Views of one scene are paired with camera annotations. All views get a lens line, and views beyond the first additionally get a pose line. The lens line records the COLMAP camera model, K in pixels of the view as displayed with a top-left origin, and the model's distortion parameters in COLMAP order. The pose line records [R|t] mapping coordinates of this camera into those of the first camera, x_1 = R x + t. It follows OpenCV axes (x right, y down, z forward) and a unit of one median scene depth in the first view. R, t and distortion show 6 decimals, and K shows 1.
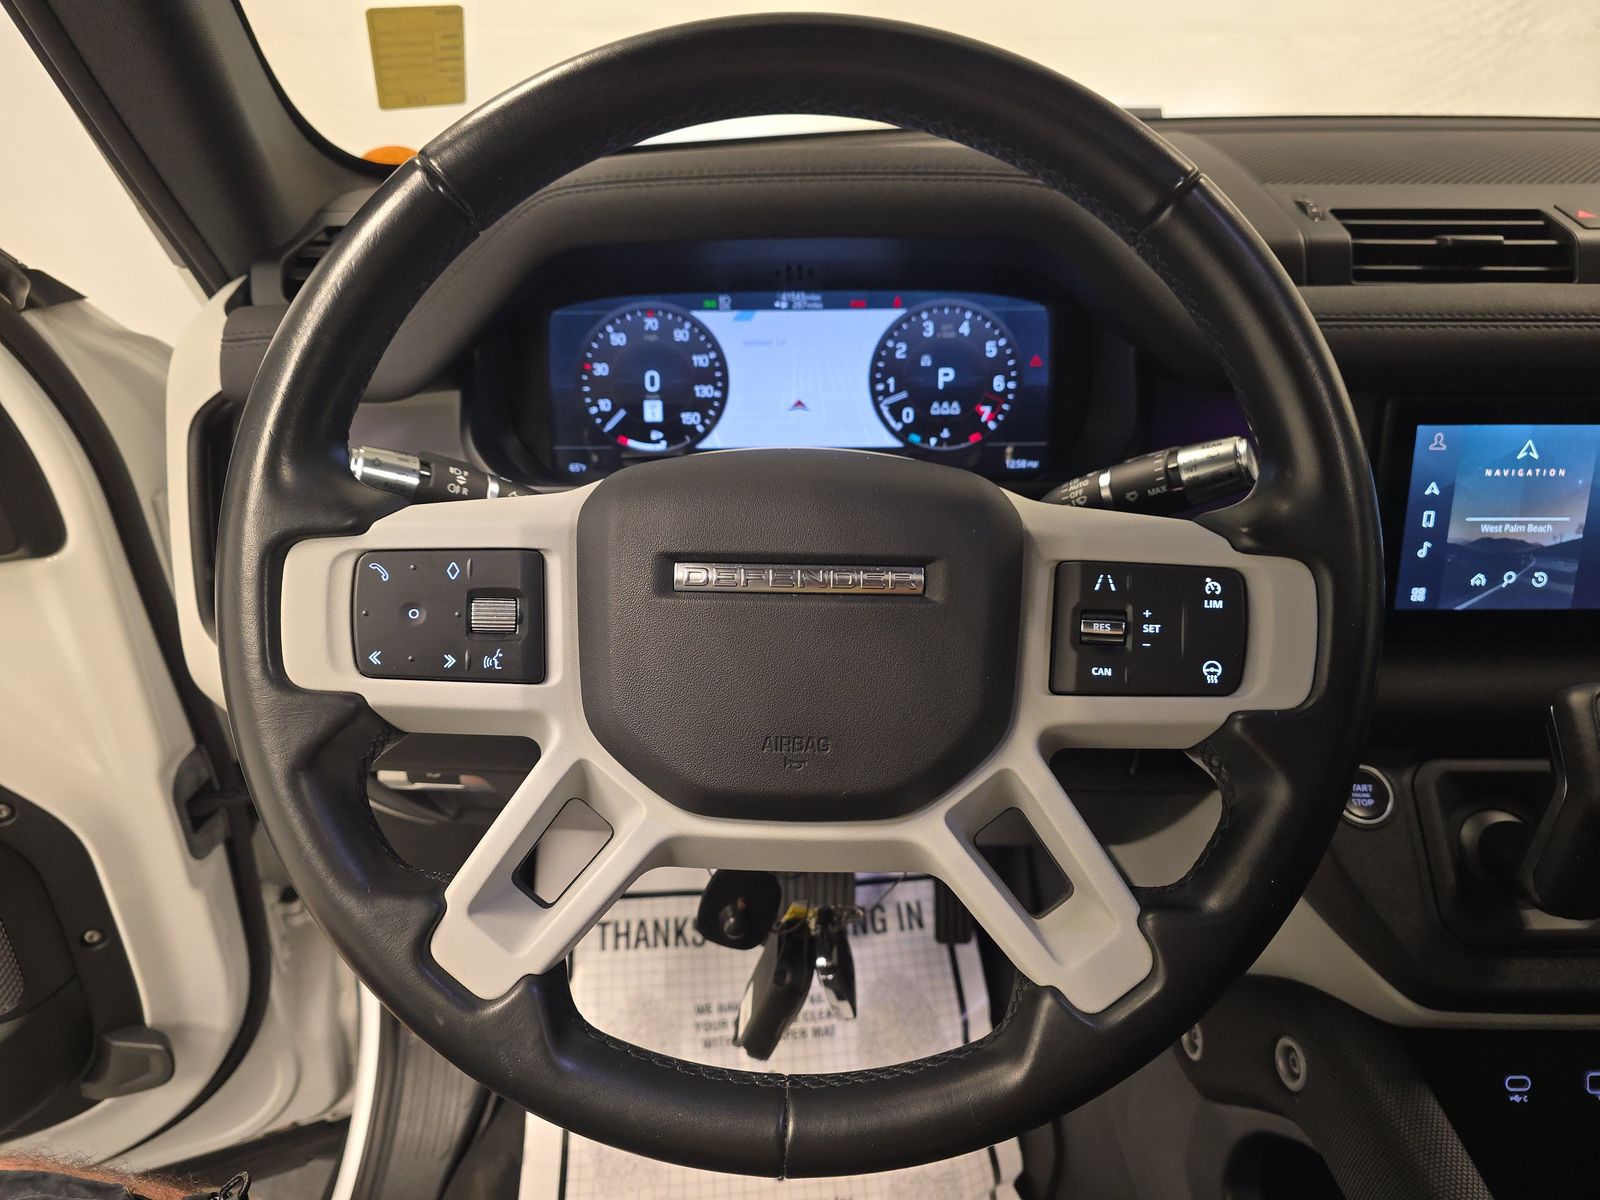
lens RADIAL K [[1065.0, 0, 797.1], [0, 1065.0, 597.9], [0, 0, 1]] dist [0.030116, 0.000654]
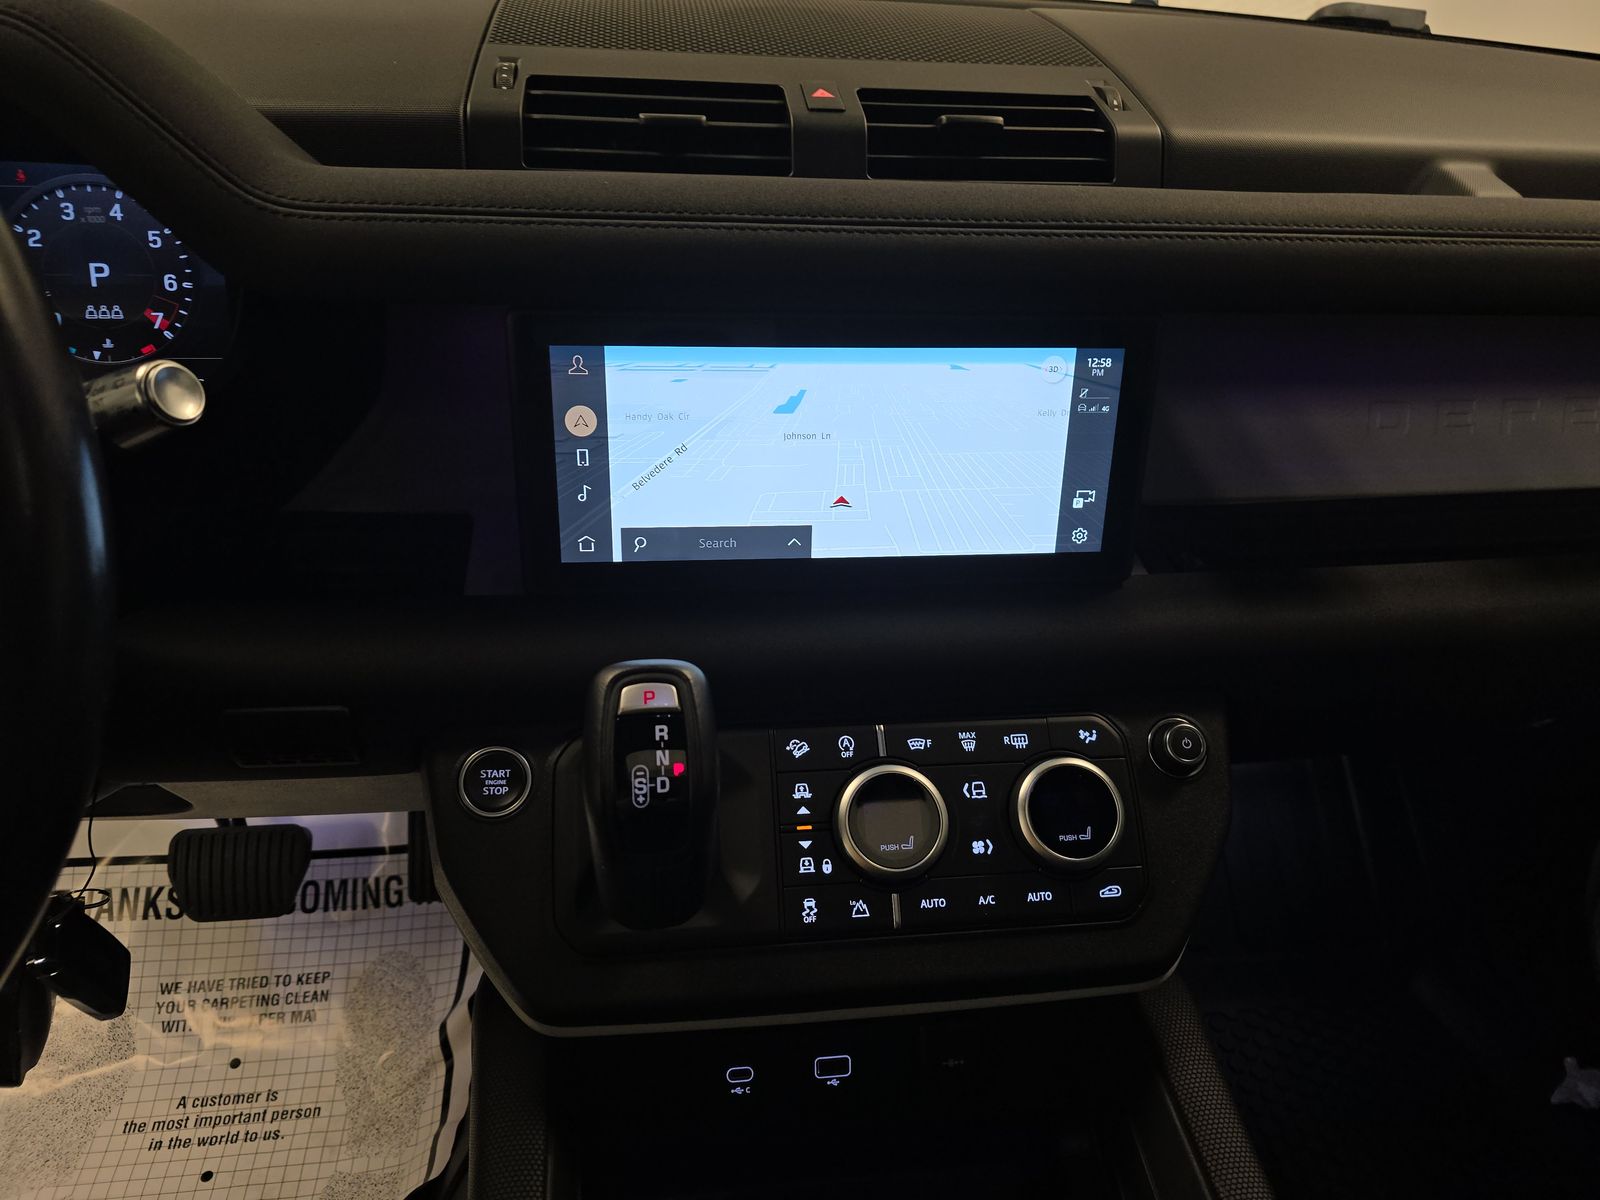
lens RADIAL K [[1065.0, 0, 869.0], [0, 1065.0, 578.9], [0, 0, 1]] dist [0.030116, 0.000654]
pose [[0.996292, -0.016107, 0.084516, 0.645306], [0.009241, 0.996670, 0.081015, -0.037626], [-0.085539, -0.079934, 0.993123, 0.117618]]
